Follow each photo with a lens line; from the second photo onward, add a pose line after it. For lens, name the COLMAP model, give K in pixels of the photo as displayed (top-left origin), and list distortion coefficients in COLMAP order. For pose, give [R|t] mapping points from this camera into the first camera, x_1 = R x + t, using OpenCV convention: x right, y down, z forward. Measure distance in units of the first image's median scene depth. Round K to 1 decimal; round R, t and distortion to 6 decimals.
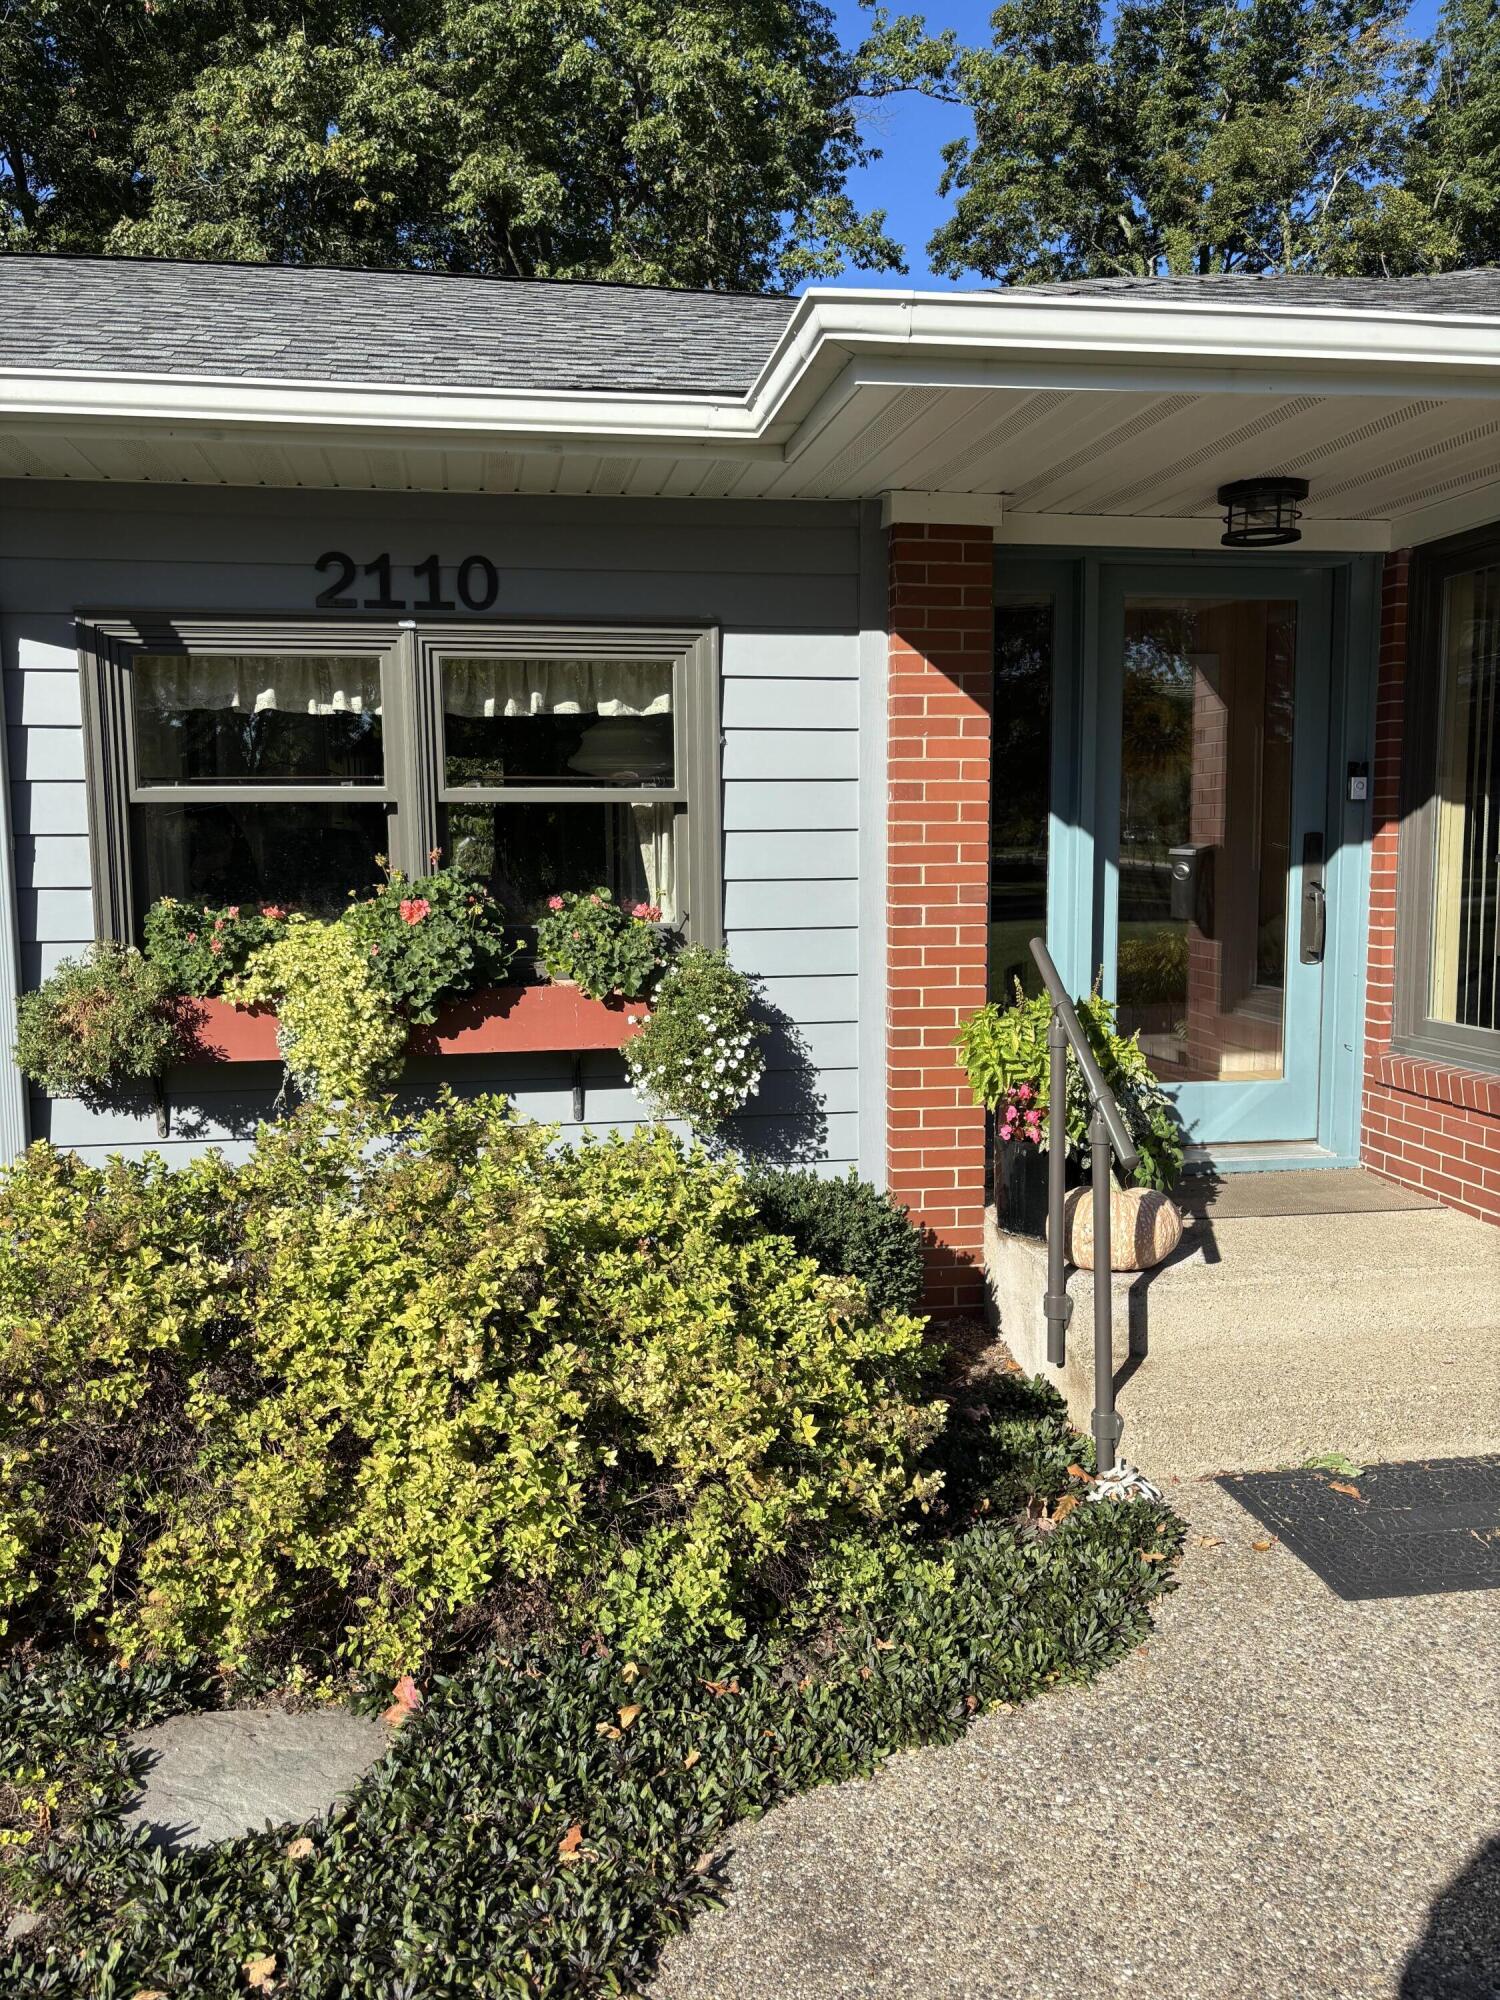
lens RADIAL K [[1497.2, 0, 757.9], [0, 1497.2, 1007.3], [0, 0, 1]] dist [0.049866, -0.060494]
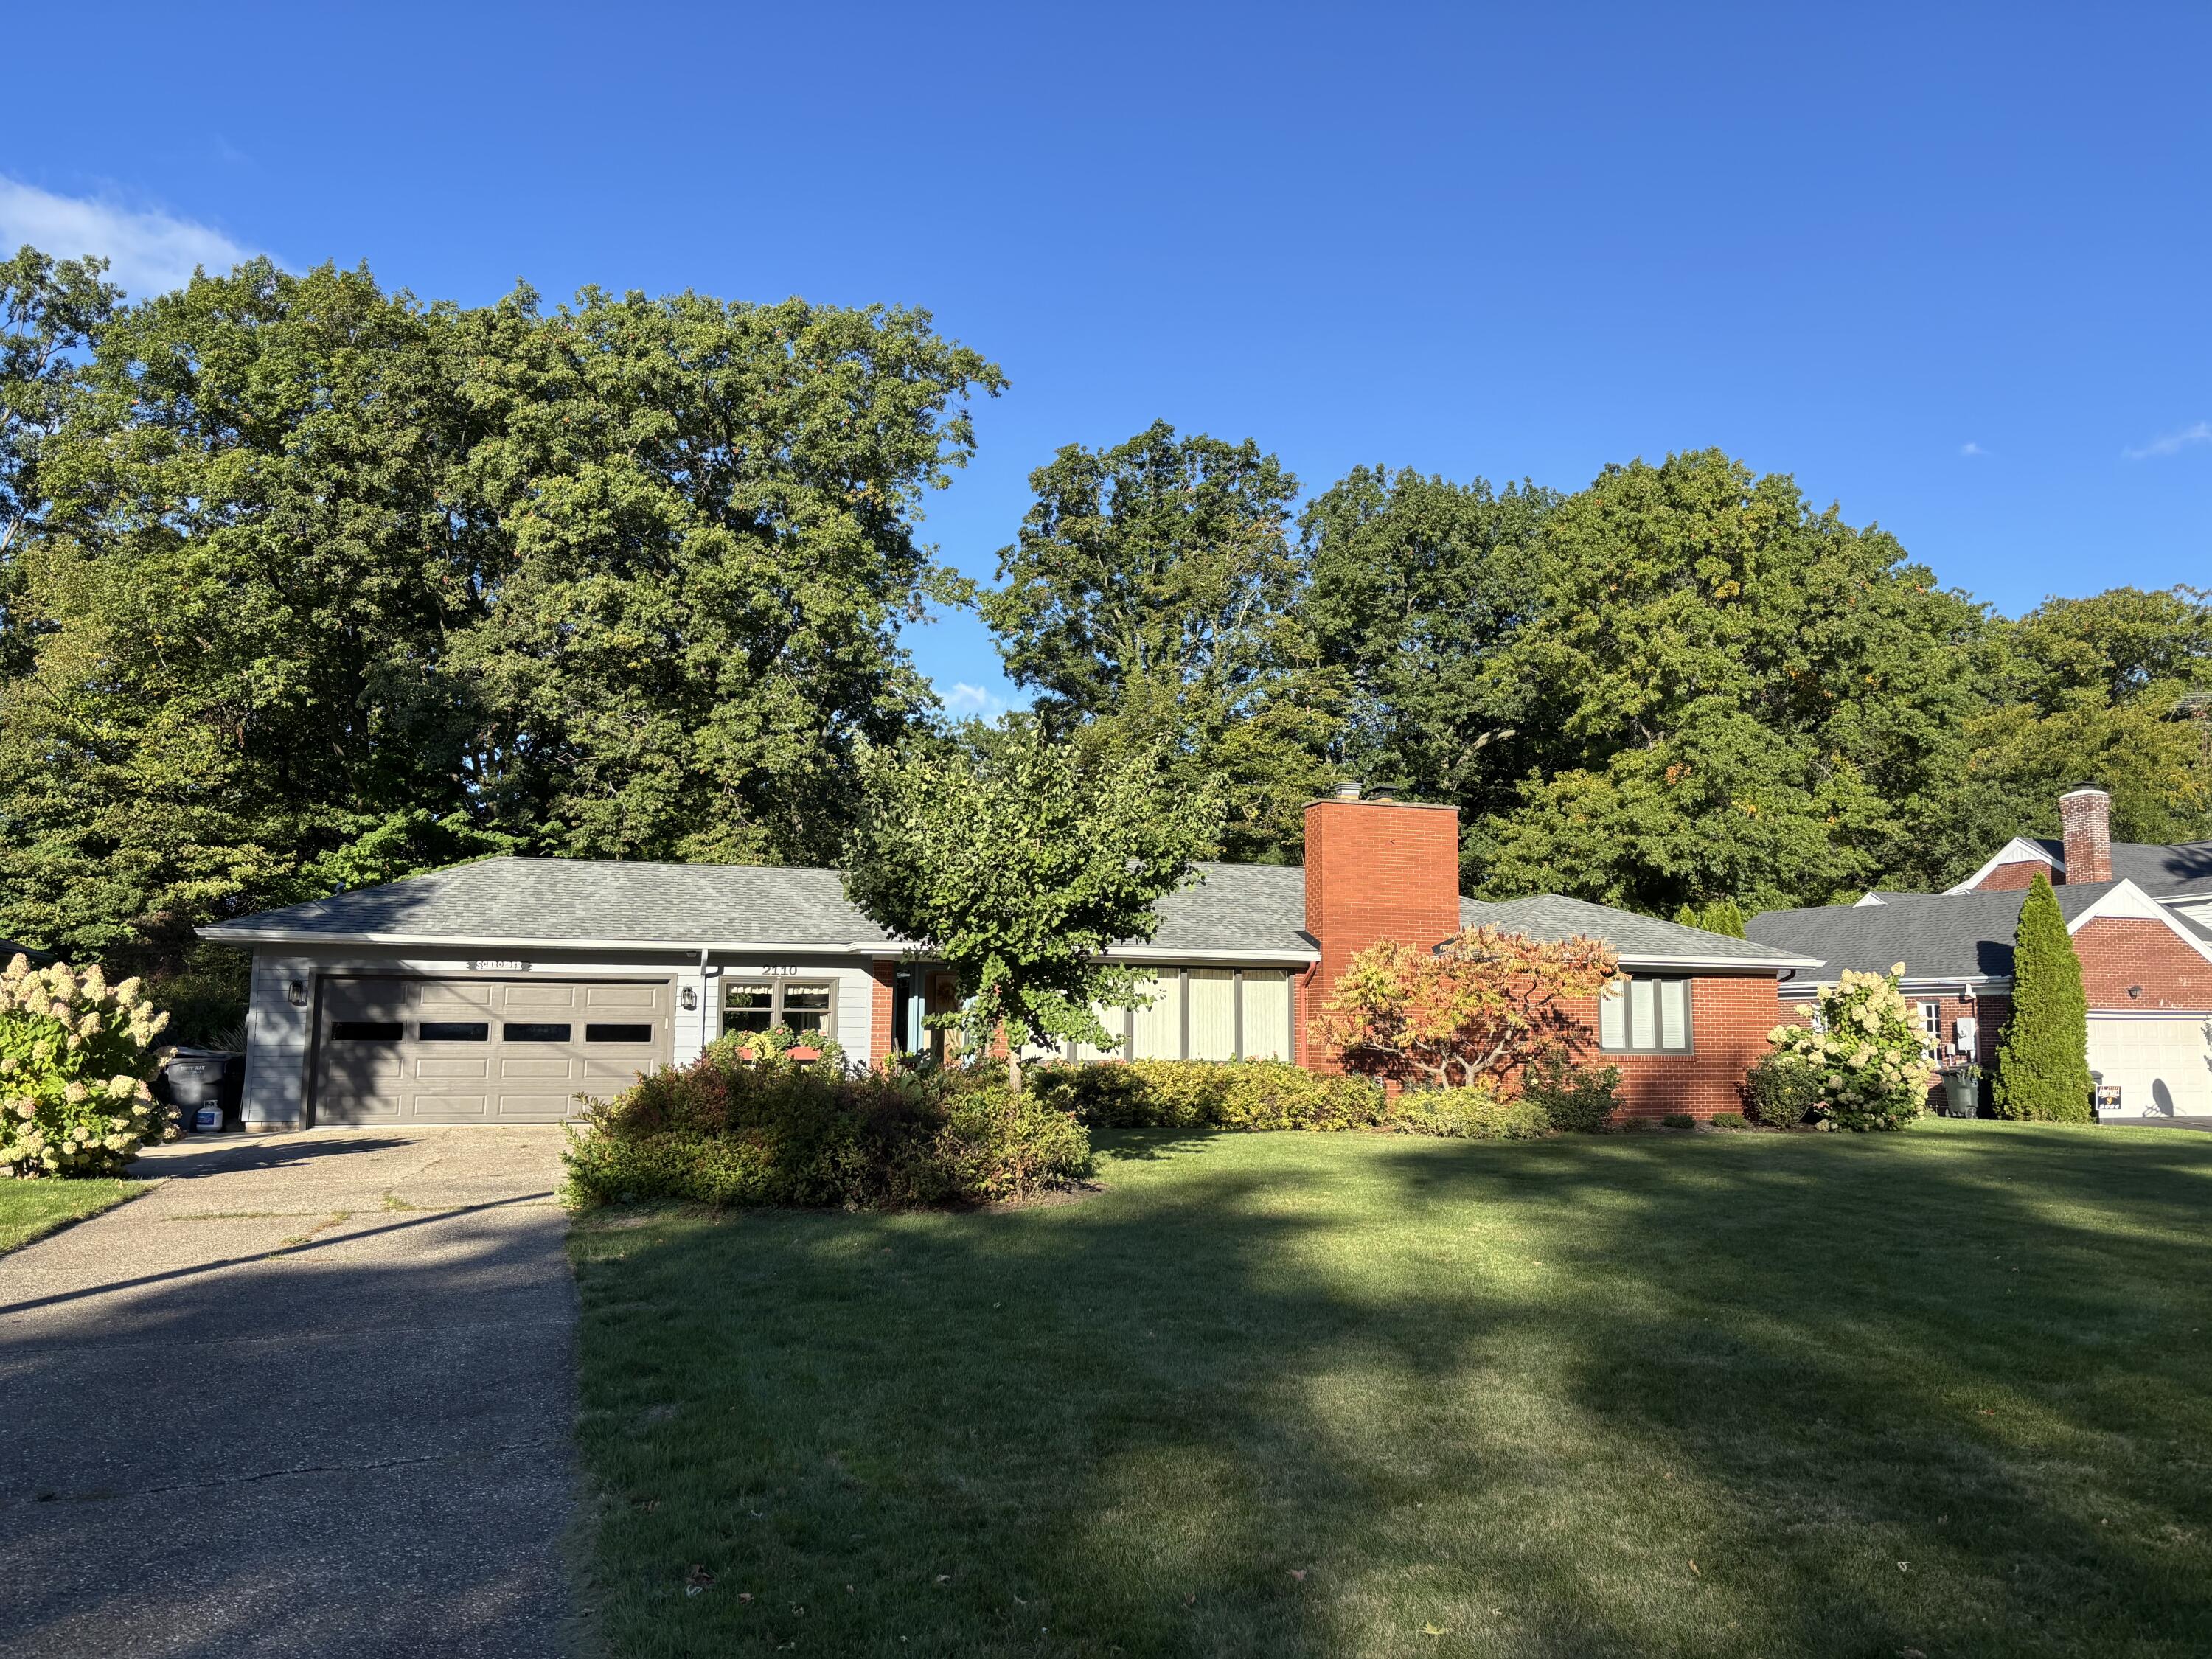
lens RADIAL K [[1655.9, 0, 1102.0], [0, 1655.9, 834.6], [0, 0, 1]] dist [0.049866, -0.060494]
pose [[0.988807, 0.035773, 0.144850, 0.029650], [-0.000967, 0.972349, -0.233532, 0.599755], [-0.149199, 0.230778, 0.961500, -4.752353]]
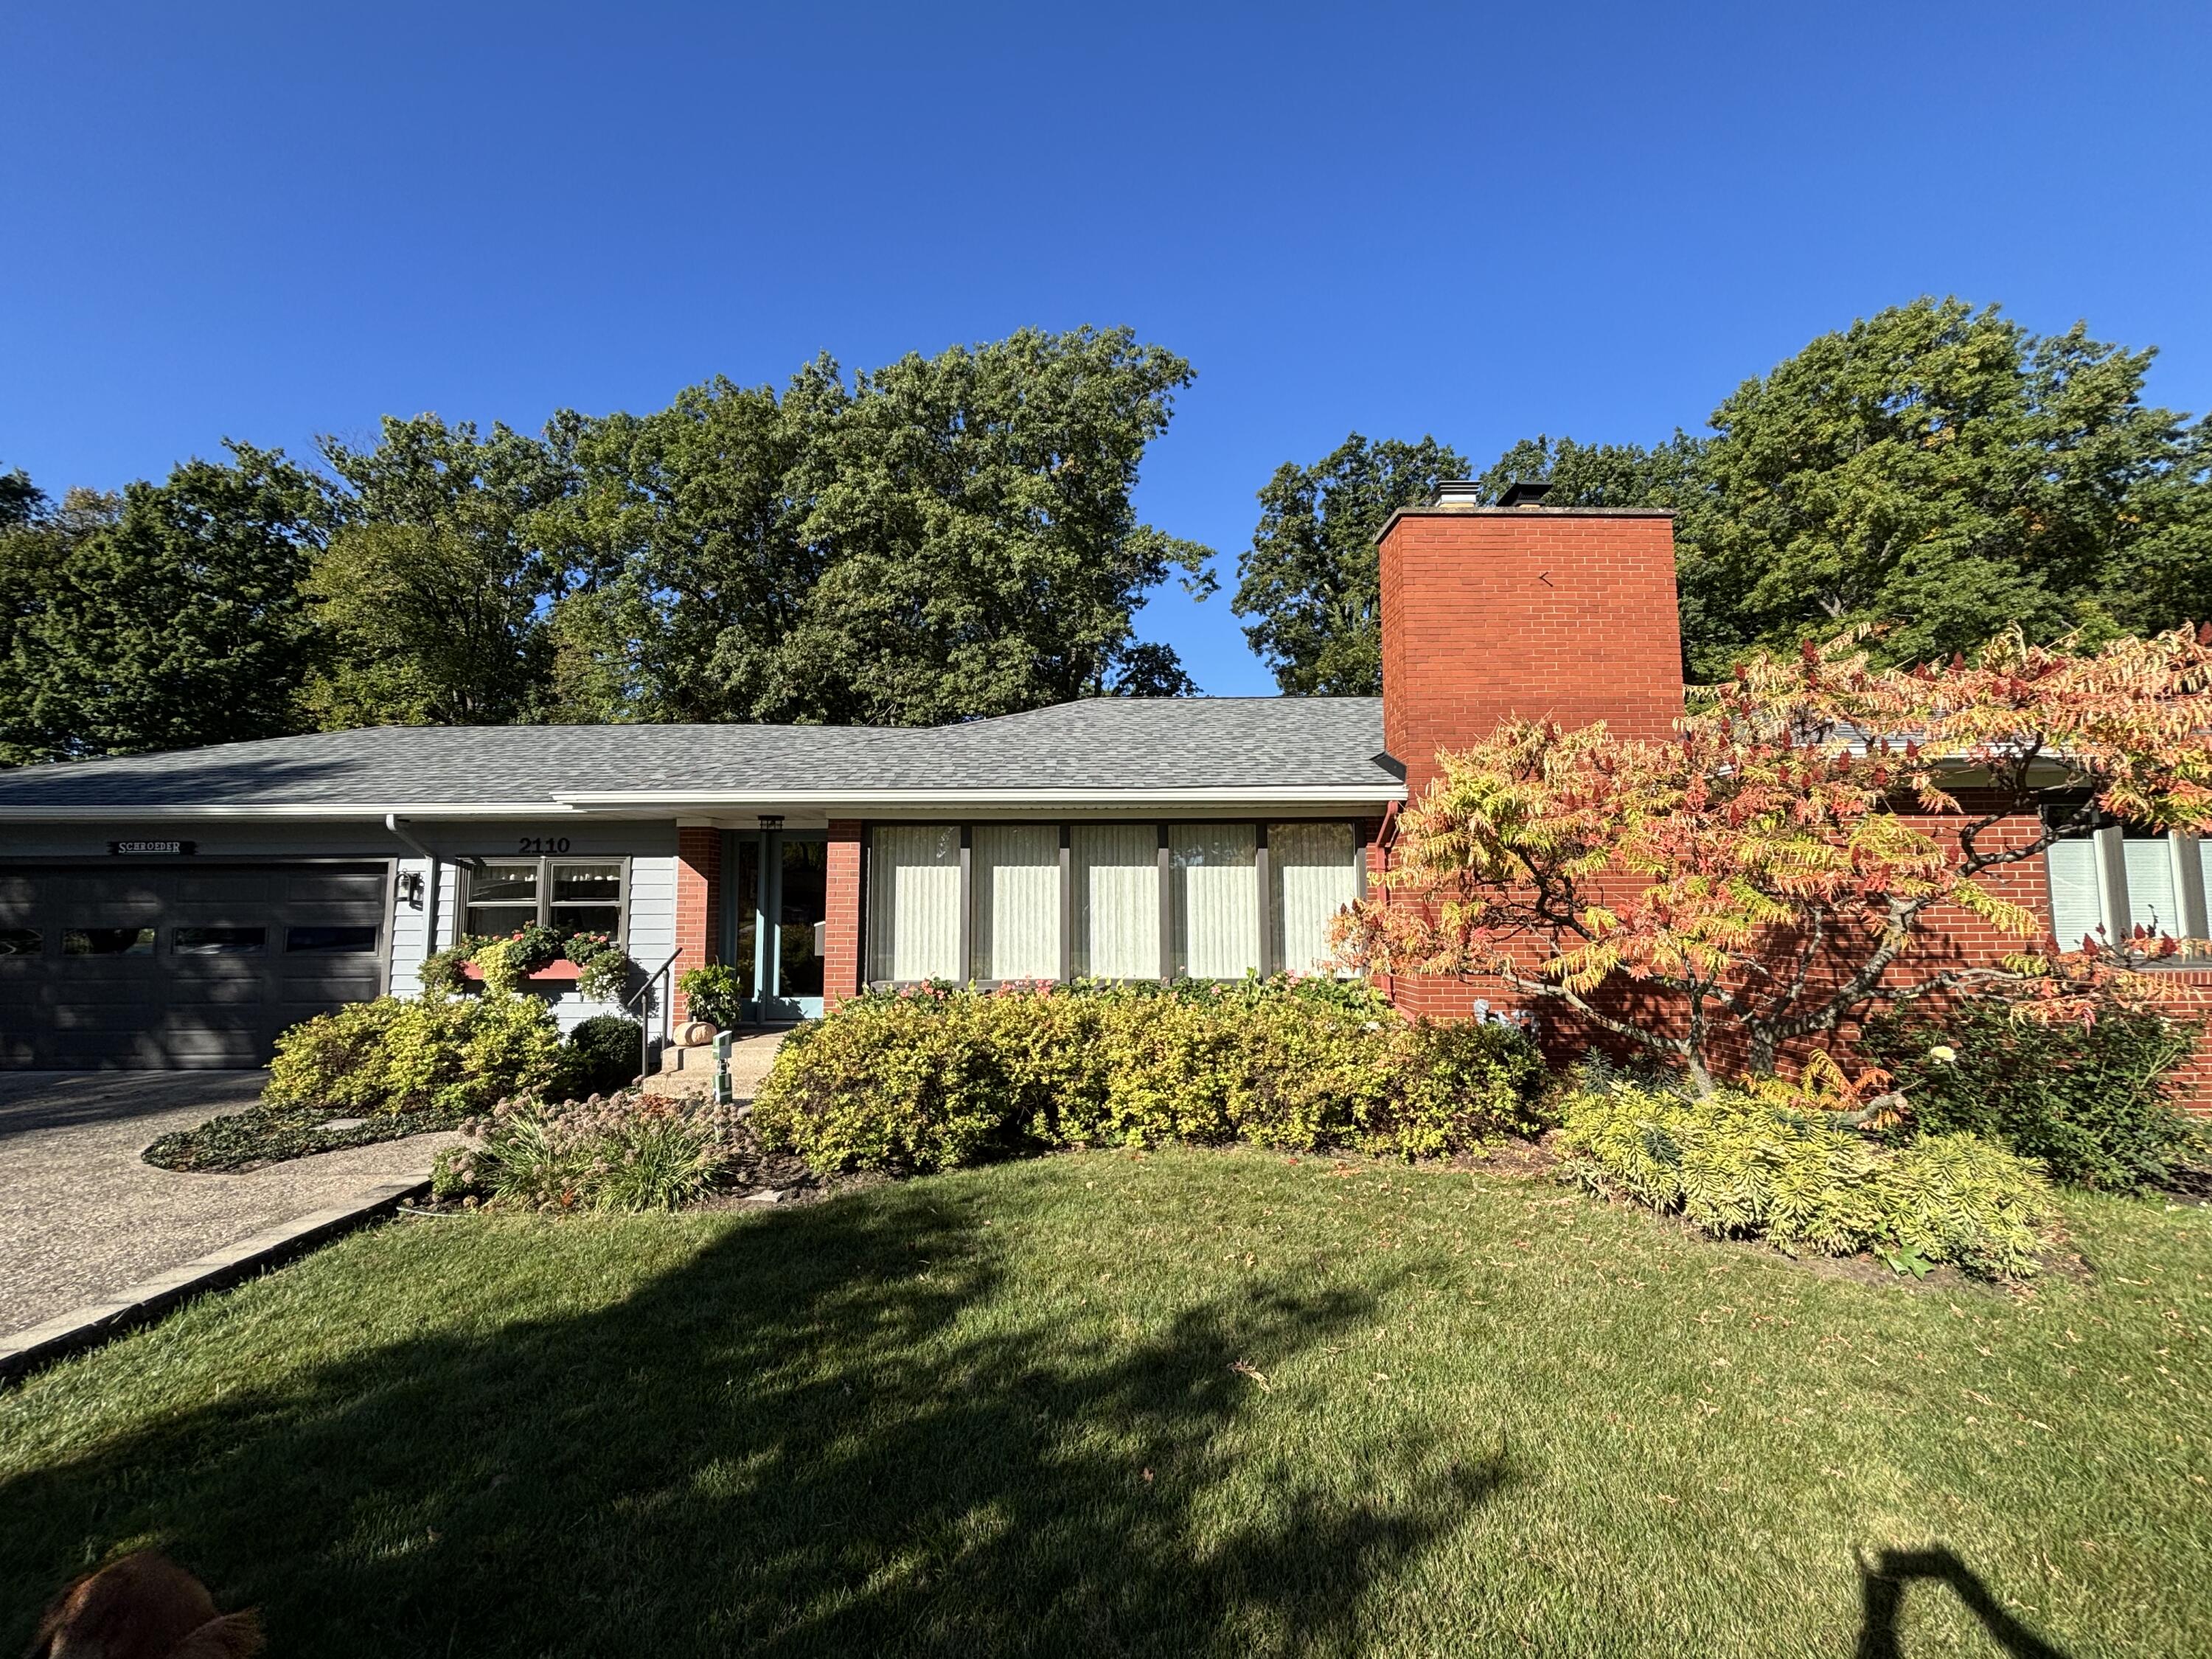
lens RADIAL K [[911.8, 0, 1110.2], [0, 911.8, 797.1], [0, 0, 1]] dist [0.005624, 0.000082]
pose [[0.988116, -0.014273, -0.153047, 1.377093], [-0.021450, 0.973134, -0.229238, 0.073824], [0.152207, 0.229797, 0.961263, -0.883265]]
